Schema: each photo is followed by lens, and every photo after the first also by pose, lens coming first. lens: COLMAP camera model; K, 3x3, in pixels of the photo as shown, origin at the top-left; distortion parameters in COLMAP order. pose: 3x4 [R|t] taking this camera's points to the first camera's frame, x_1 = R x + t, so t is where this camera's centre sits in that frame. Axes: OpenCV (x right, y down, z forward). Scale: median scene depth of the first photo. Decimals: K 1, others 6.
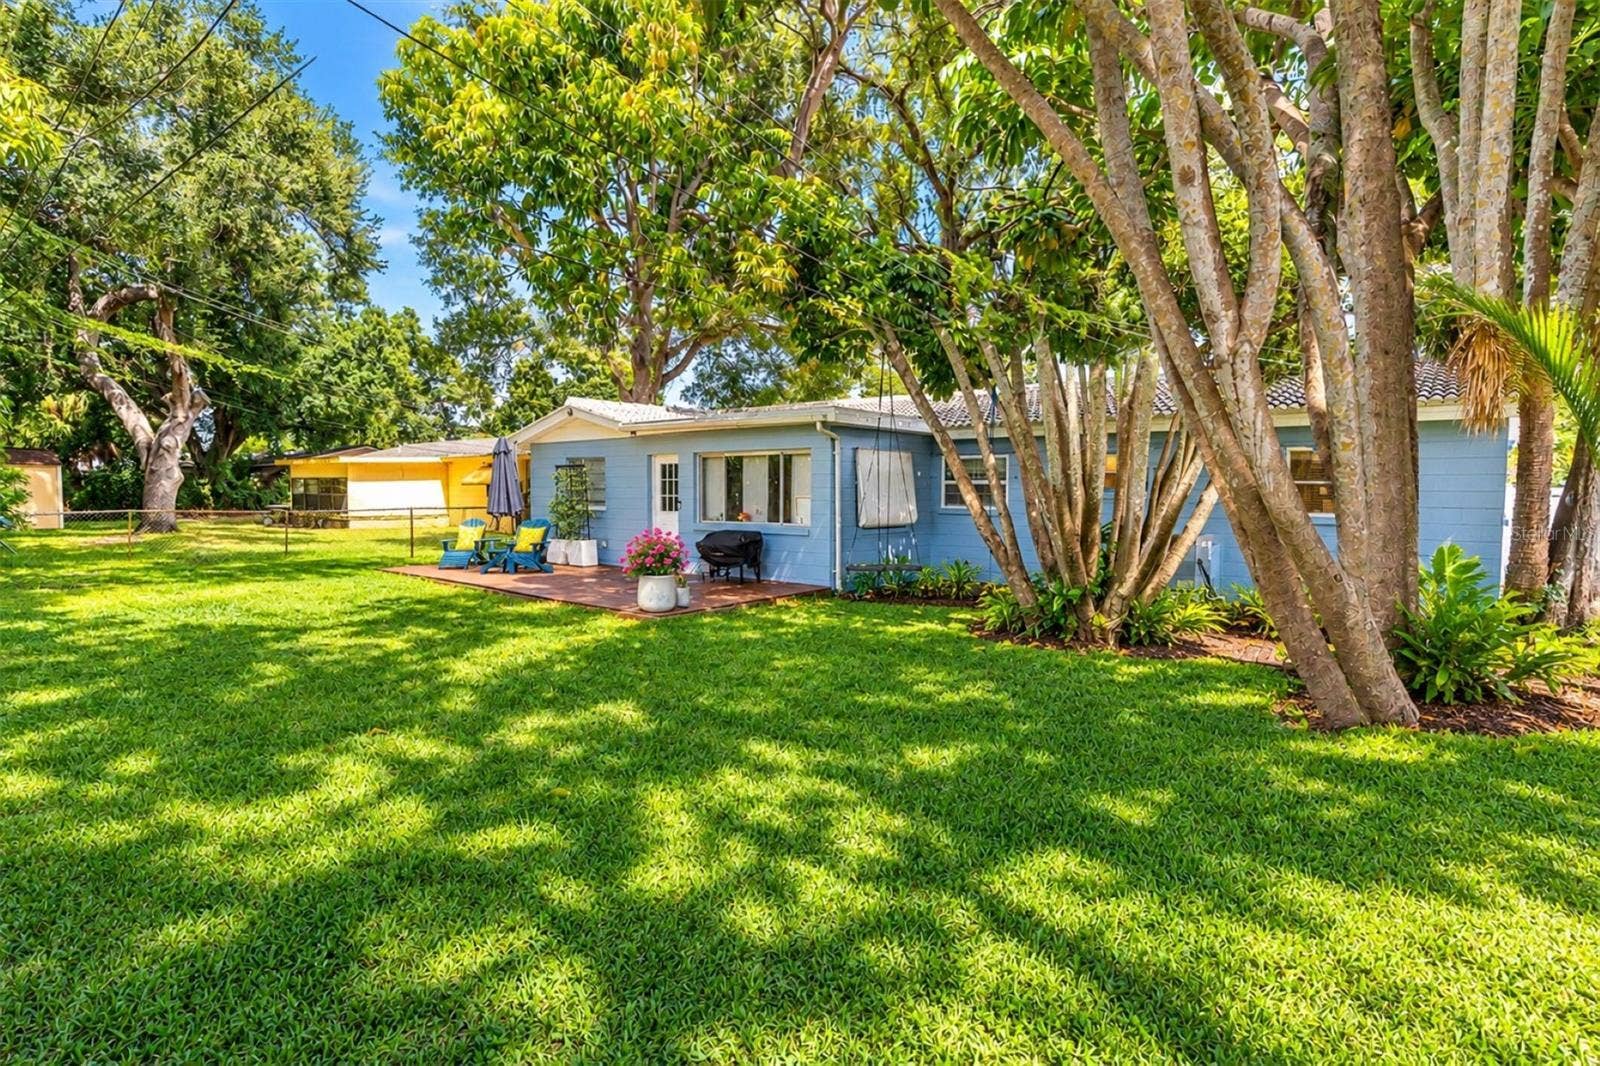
lens RADIAL K [[806.8, 0, 799.1], [0, 806.8, 529.6], [0, 0, 1]] dist [-0.000578, -0.000230]
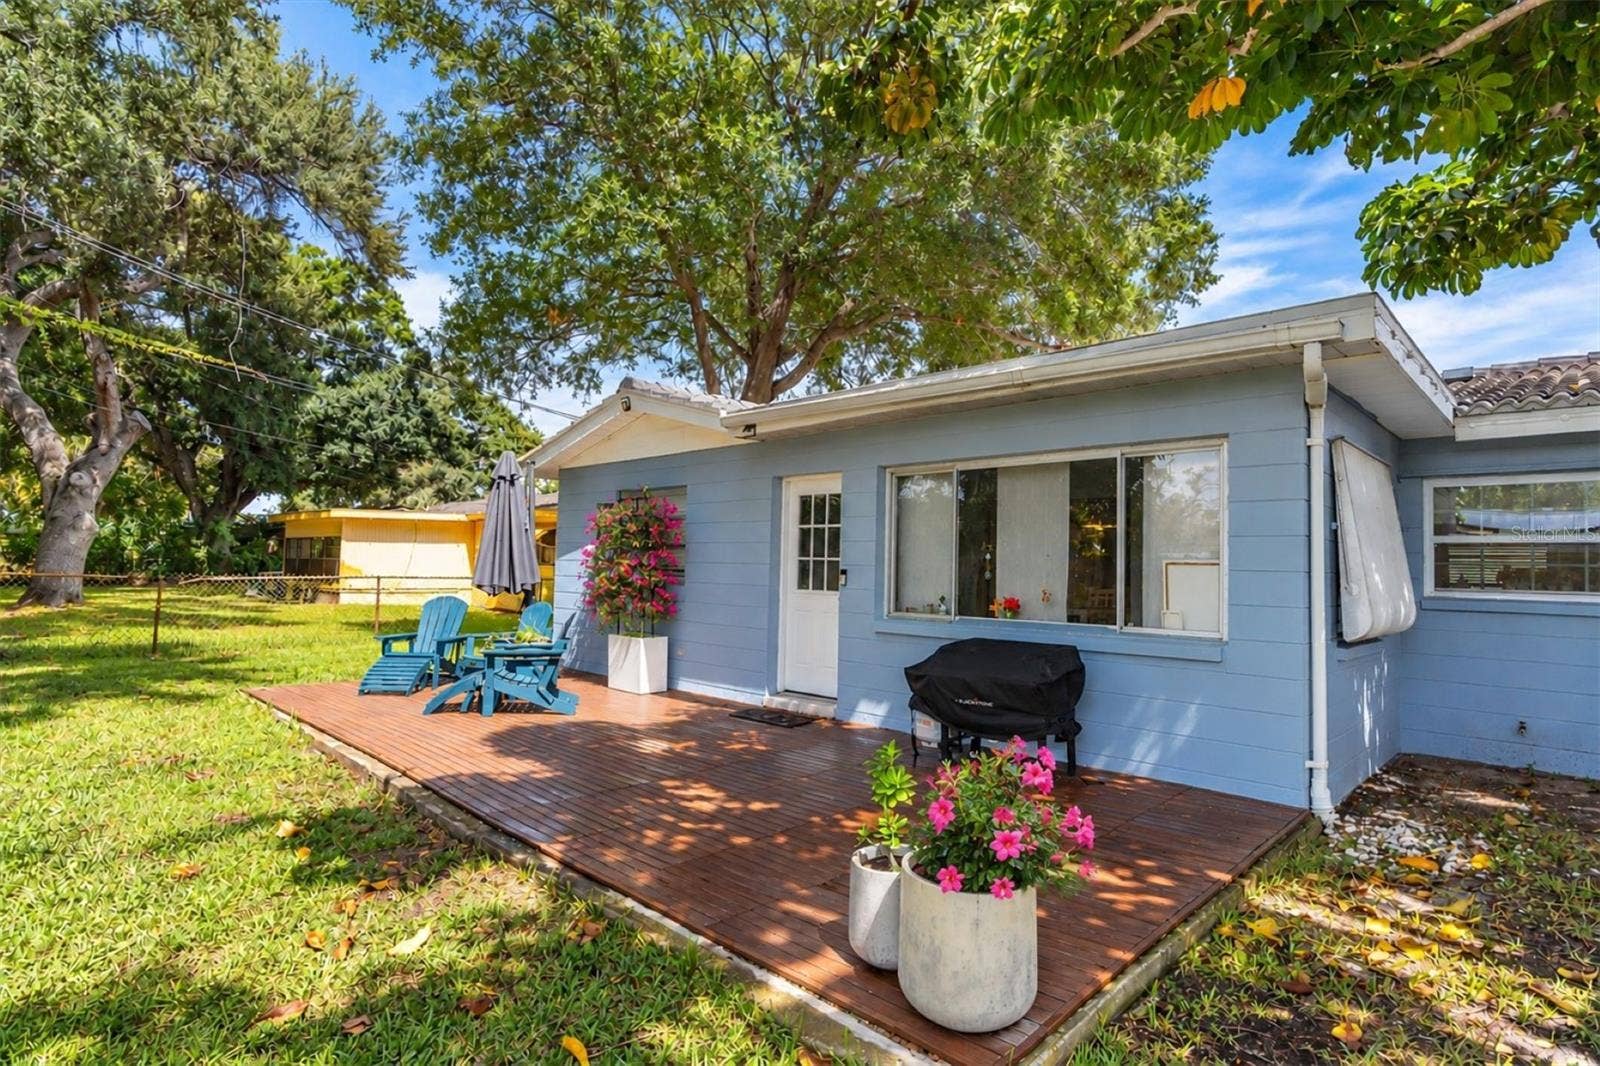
lens RADIAL K [[806.8, 0, 802.4], [0, 806.8, 531.9], [0, 0, 1]] dist [-0.000578, -0.000230]
pose [[0.997353, 0.015884, -0.070956, -0.094799], [-0.022704, 0.995087, -0.096368, -0.007354], [0.069077, 0.097724, 0.992813, 0.357207]]
